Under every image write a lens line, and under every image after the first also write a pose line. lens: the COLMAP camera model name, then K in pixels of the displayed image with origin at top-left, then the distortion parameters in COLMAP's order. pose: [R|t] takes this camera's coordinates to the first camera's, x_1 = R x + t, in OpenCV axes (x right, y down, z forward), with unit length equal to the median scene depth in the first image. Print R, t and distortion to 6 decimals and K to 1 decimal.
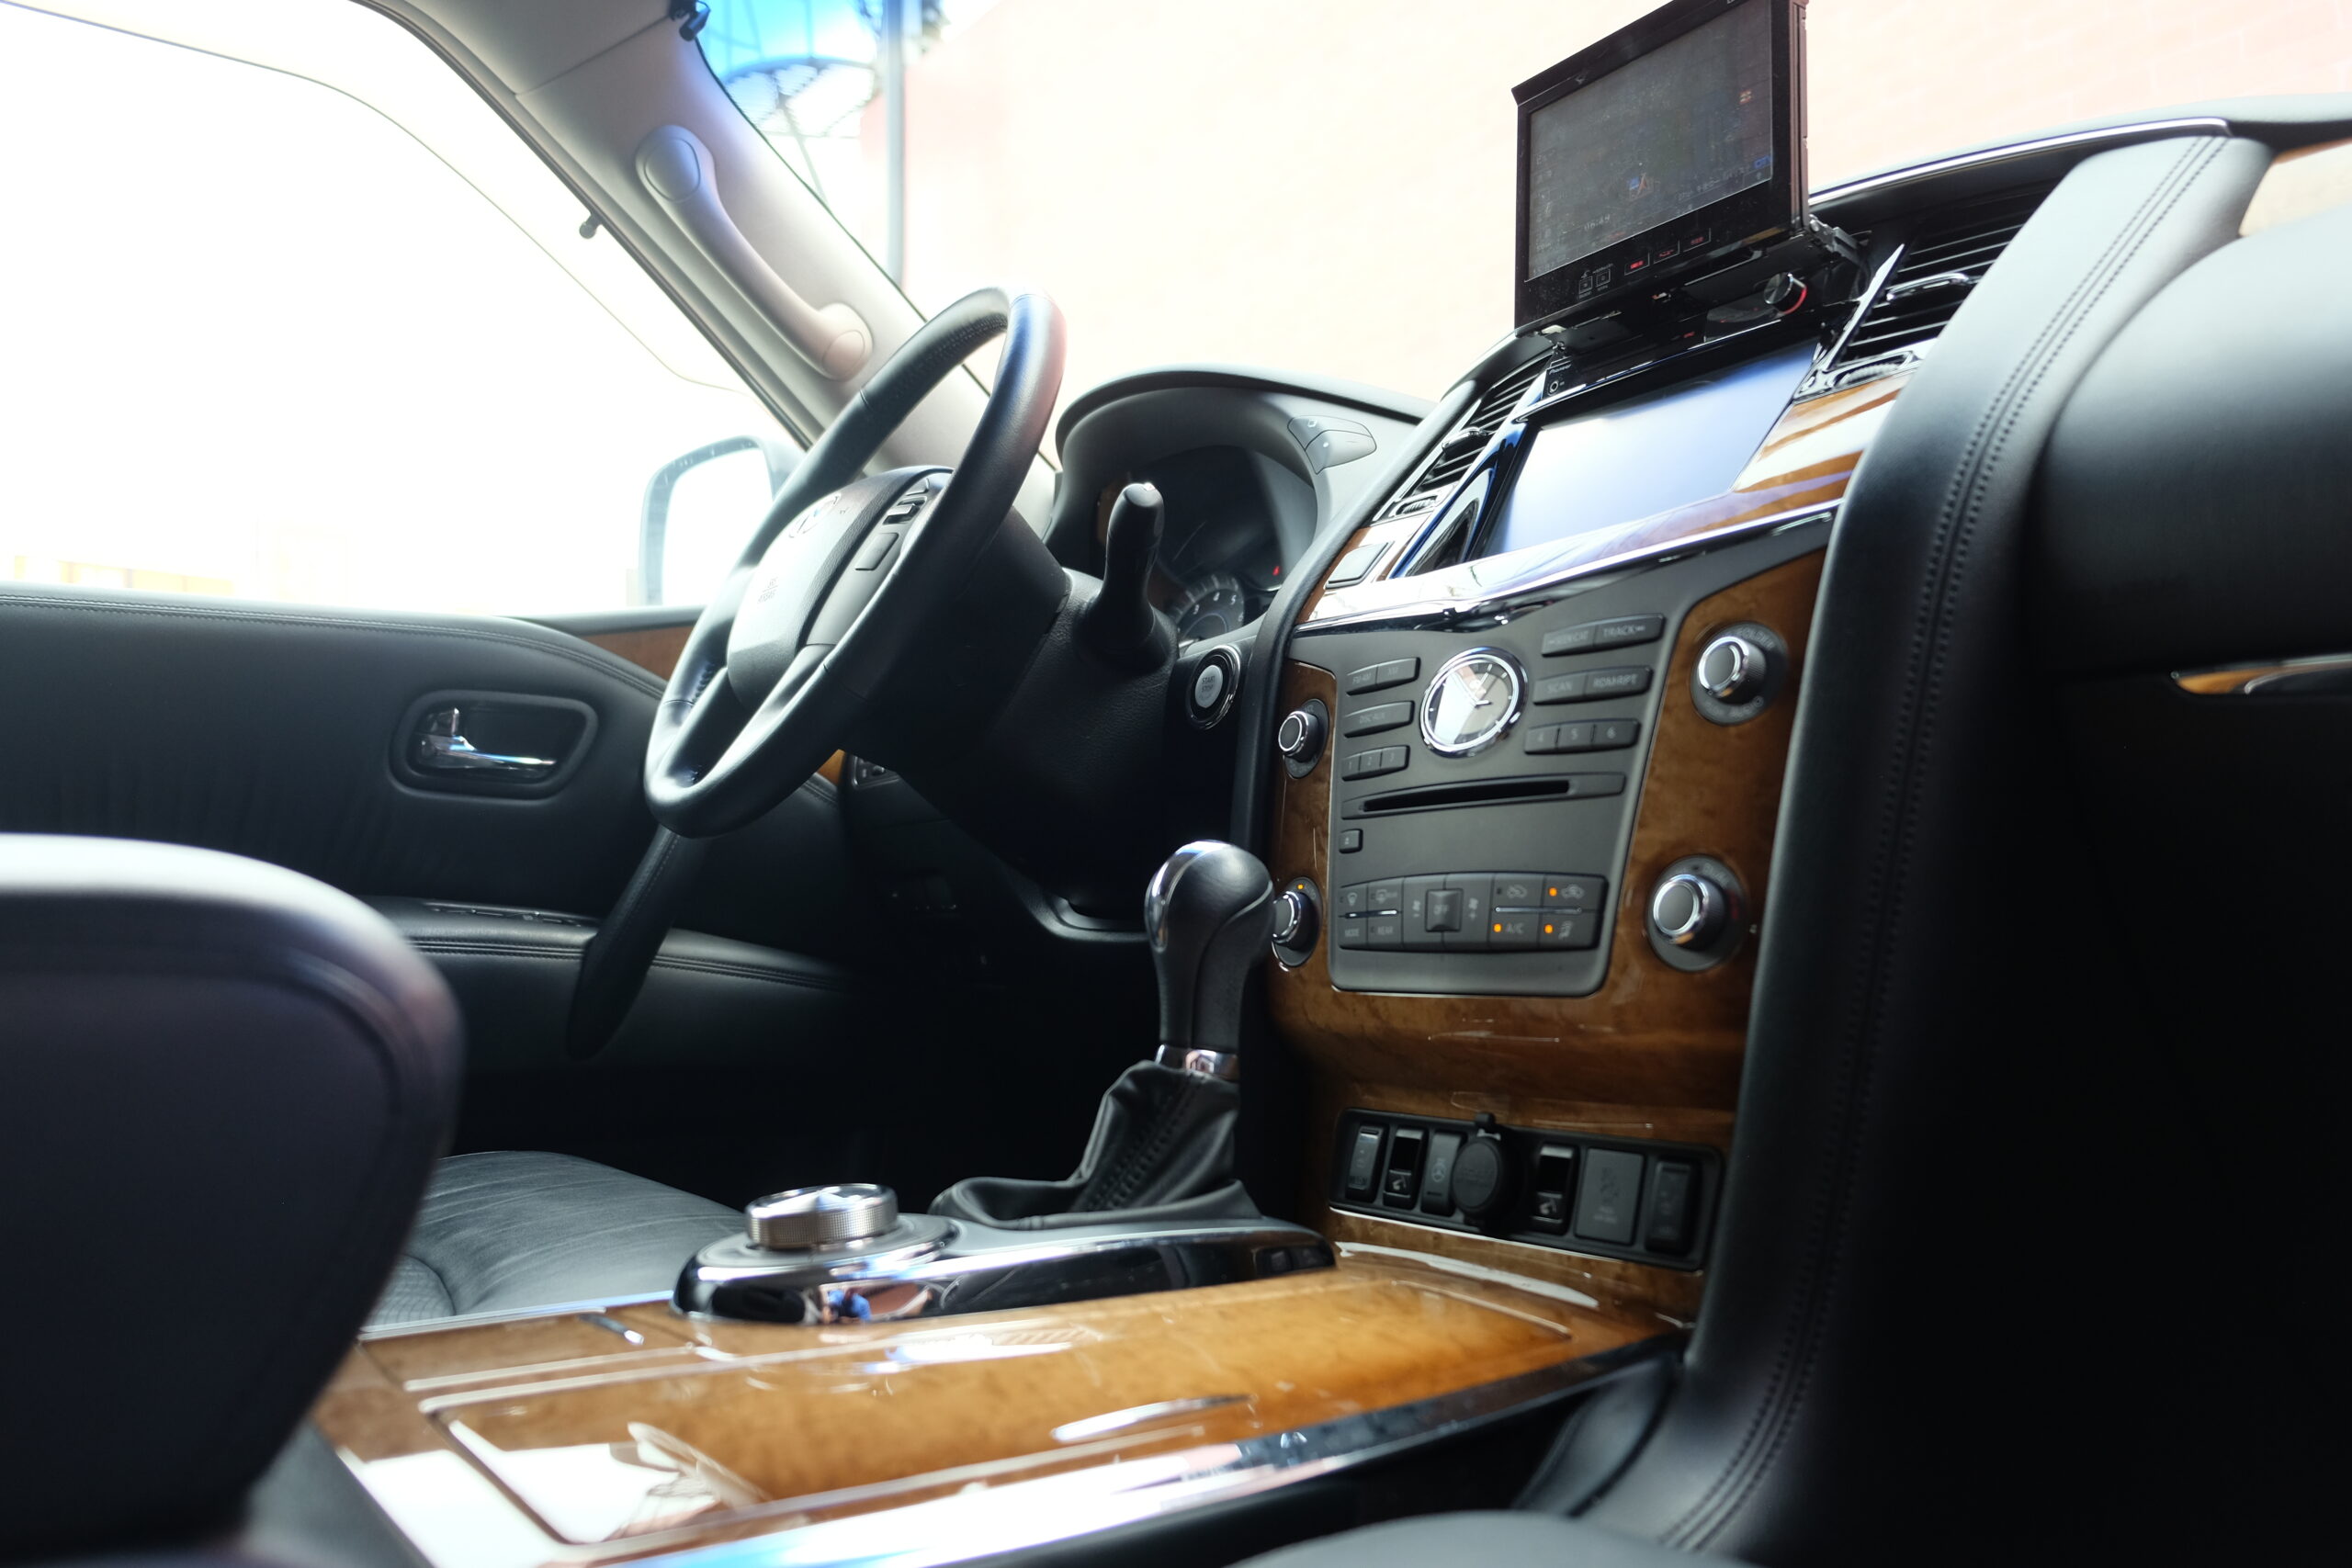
lens RADIAL K [[1839.5, 0, 1175.4], [0, 1839.5, 771.3], [0, 0, 1]] dist [-0.046378, 0.039457]
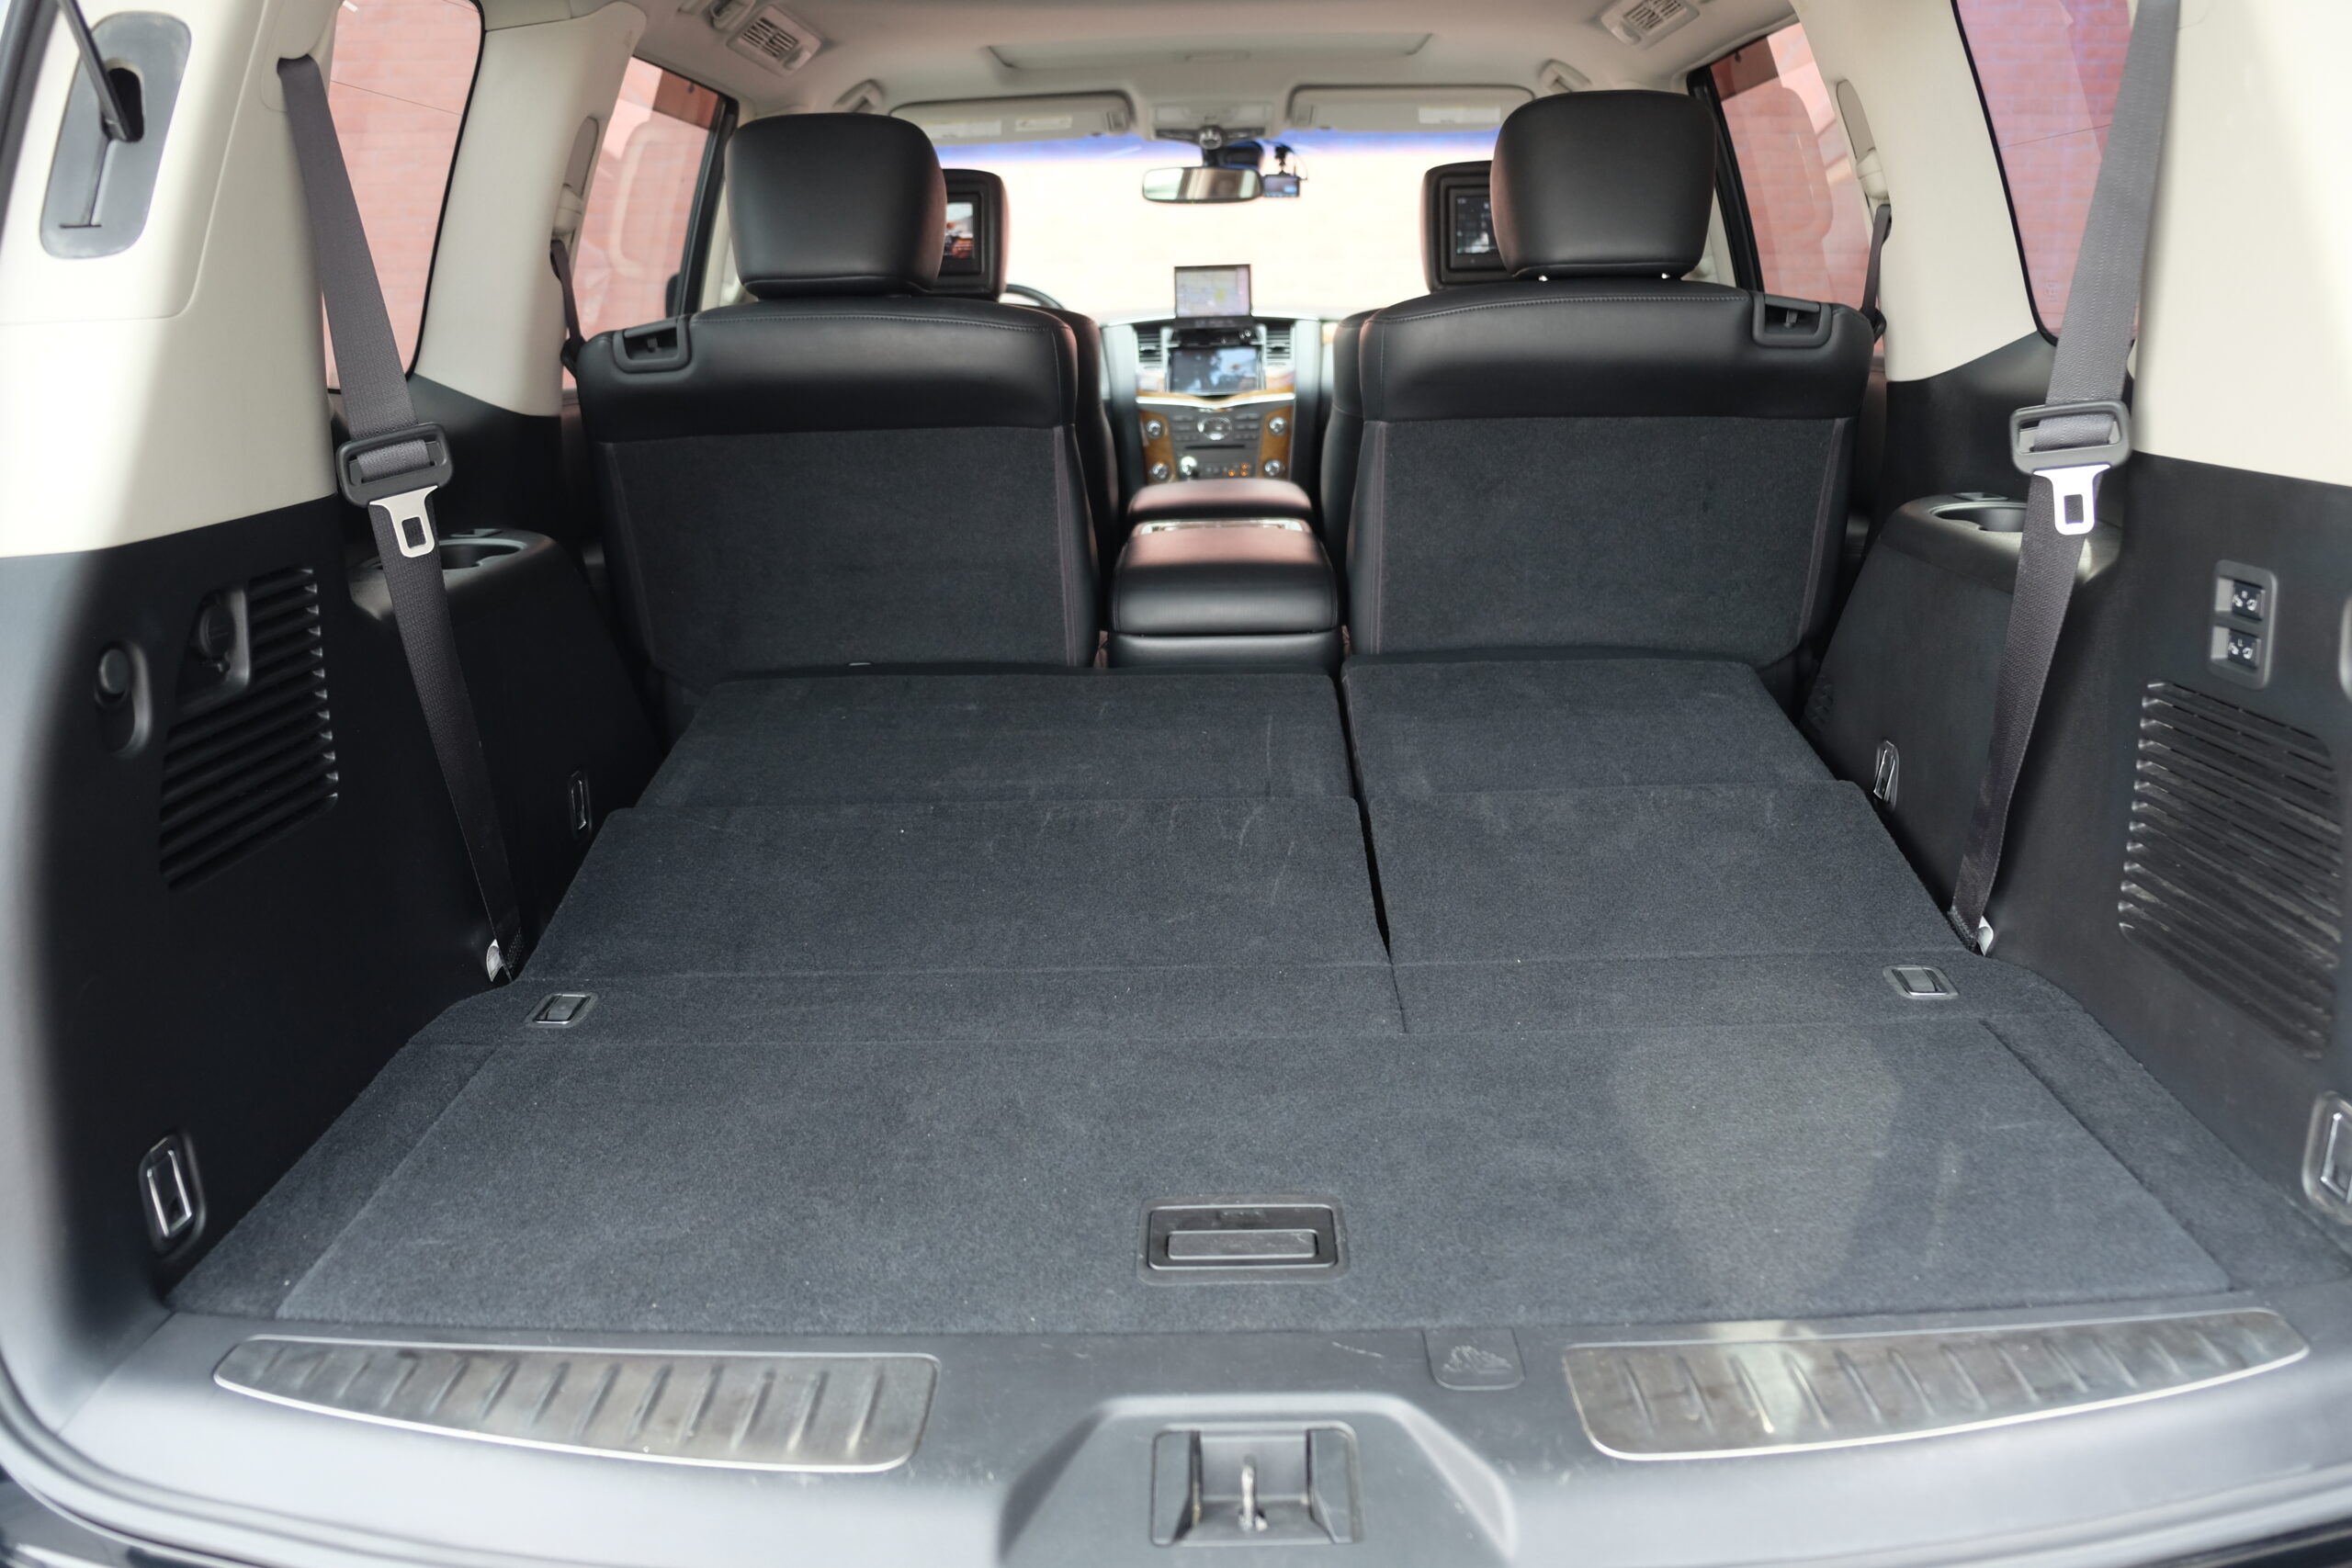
lens RADIAL K [[1839.5, 0, 1173.8], [0, 1839.5, 798.4], [0, 0, 1]] dist [-0.046378, 0.039457]
pose [[0.572922, -0.214571, 0.791025, -4.297556], [-0.050867, 0.953954, 0.295609, -0.575687], [-0.818030, -0.209598, 0.535626, -1.892387]]
